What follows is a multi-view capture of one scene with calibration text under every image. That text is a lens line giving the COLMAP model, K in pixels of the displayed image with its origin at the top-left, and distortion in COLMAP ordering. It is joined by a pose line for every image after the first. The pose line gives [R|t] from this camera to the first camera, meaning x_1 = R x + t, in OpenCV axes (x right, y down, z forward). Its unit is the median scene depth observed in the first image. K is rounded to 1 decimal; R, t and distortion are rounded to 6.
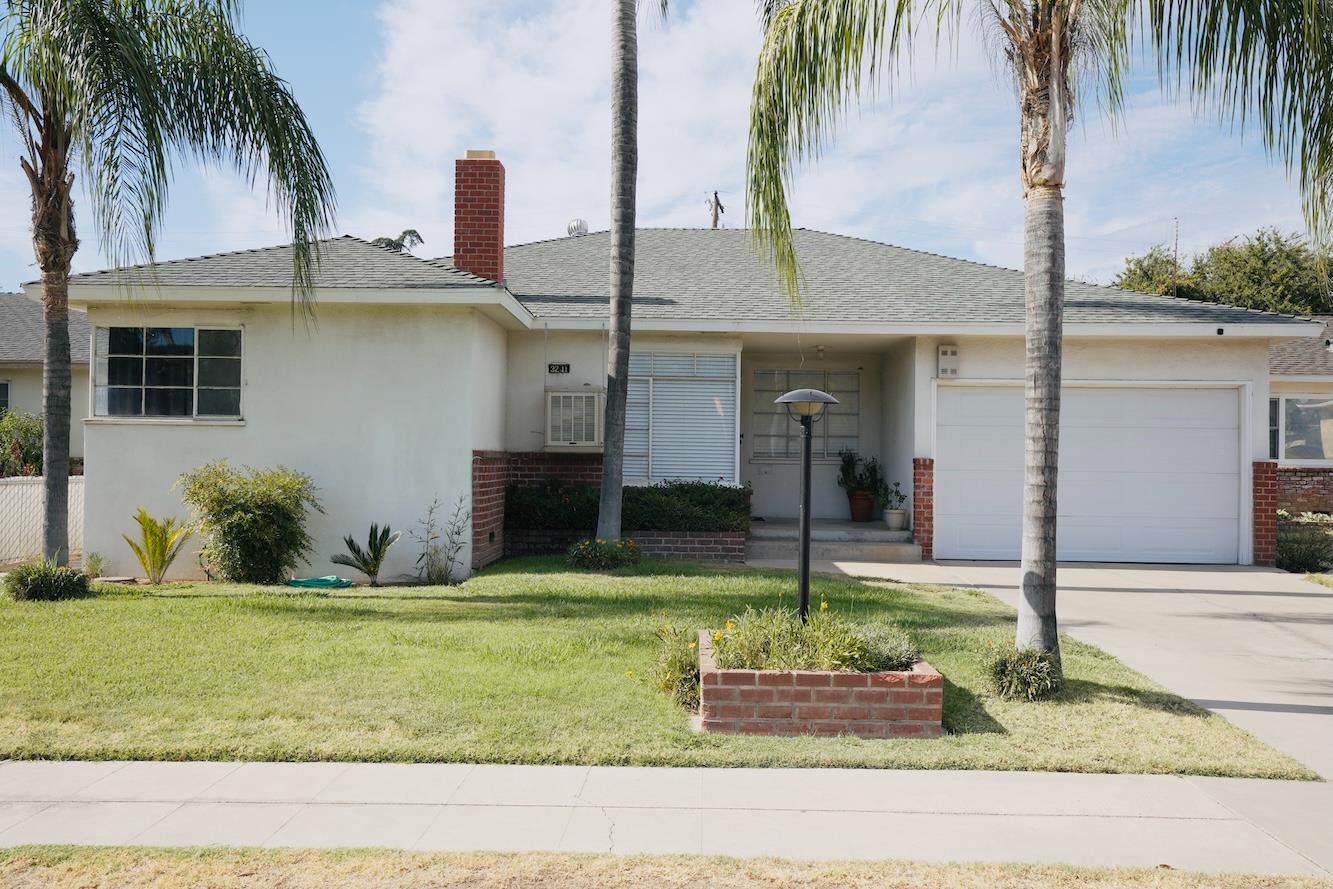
lens RADIAL K [[982.8, 0, 666.5], [0, 982.8, 444.5], [0, 0, 1]] dist [0.000126, -0.000021]
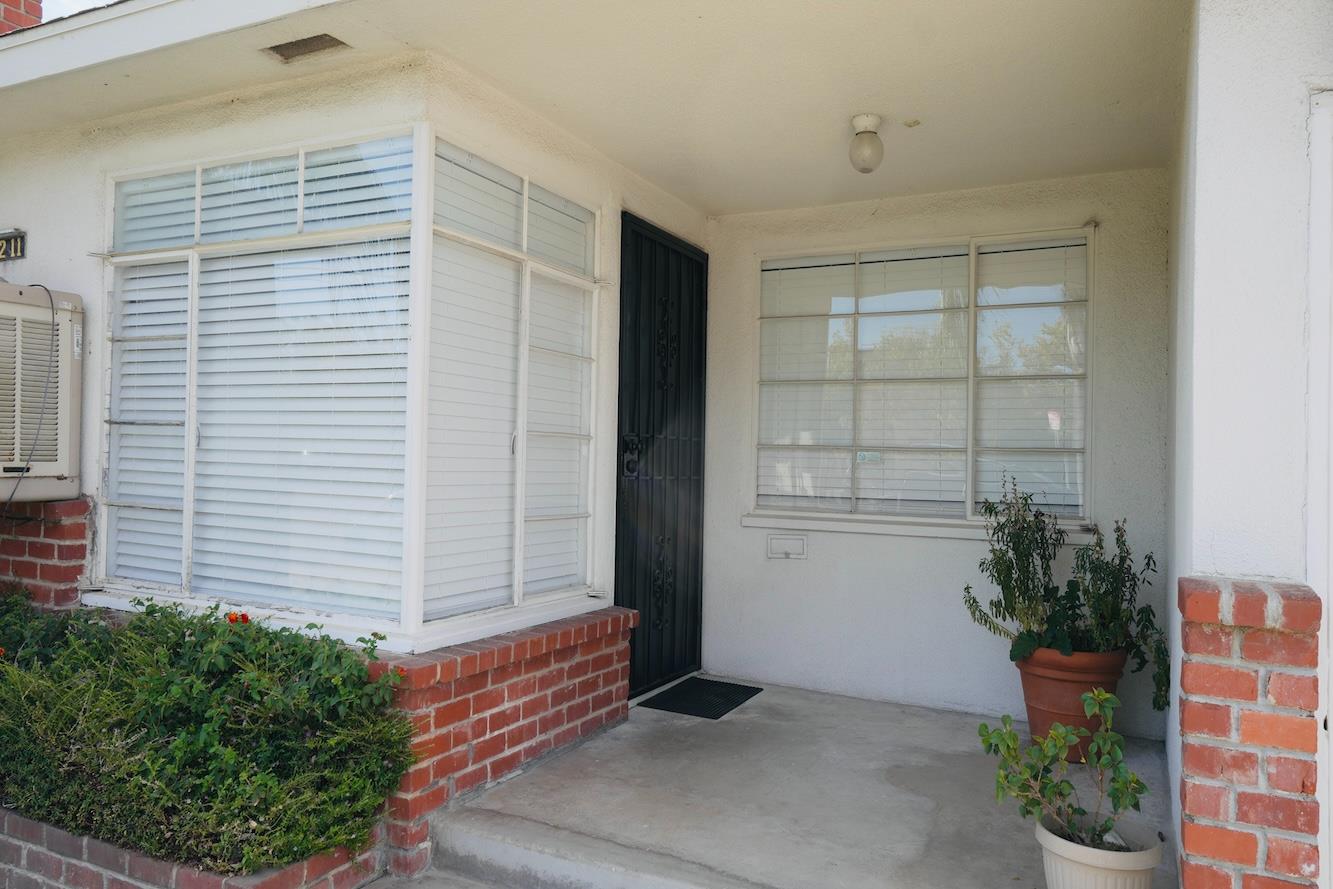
lens RADIAL K [[923.3, 0, 666.5], [0, 923.3, 444.5], [0, 0, 1]] dist [0.003137, 0.001448]
pose [[0.899671, -0.000759, -0.436569, 0.212748], [-0.007090, 0.999841, -0.016349, -0.004454], [0.436512, 0.017804, 0.899522, 0.723539]]
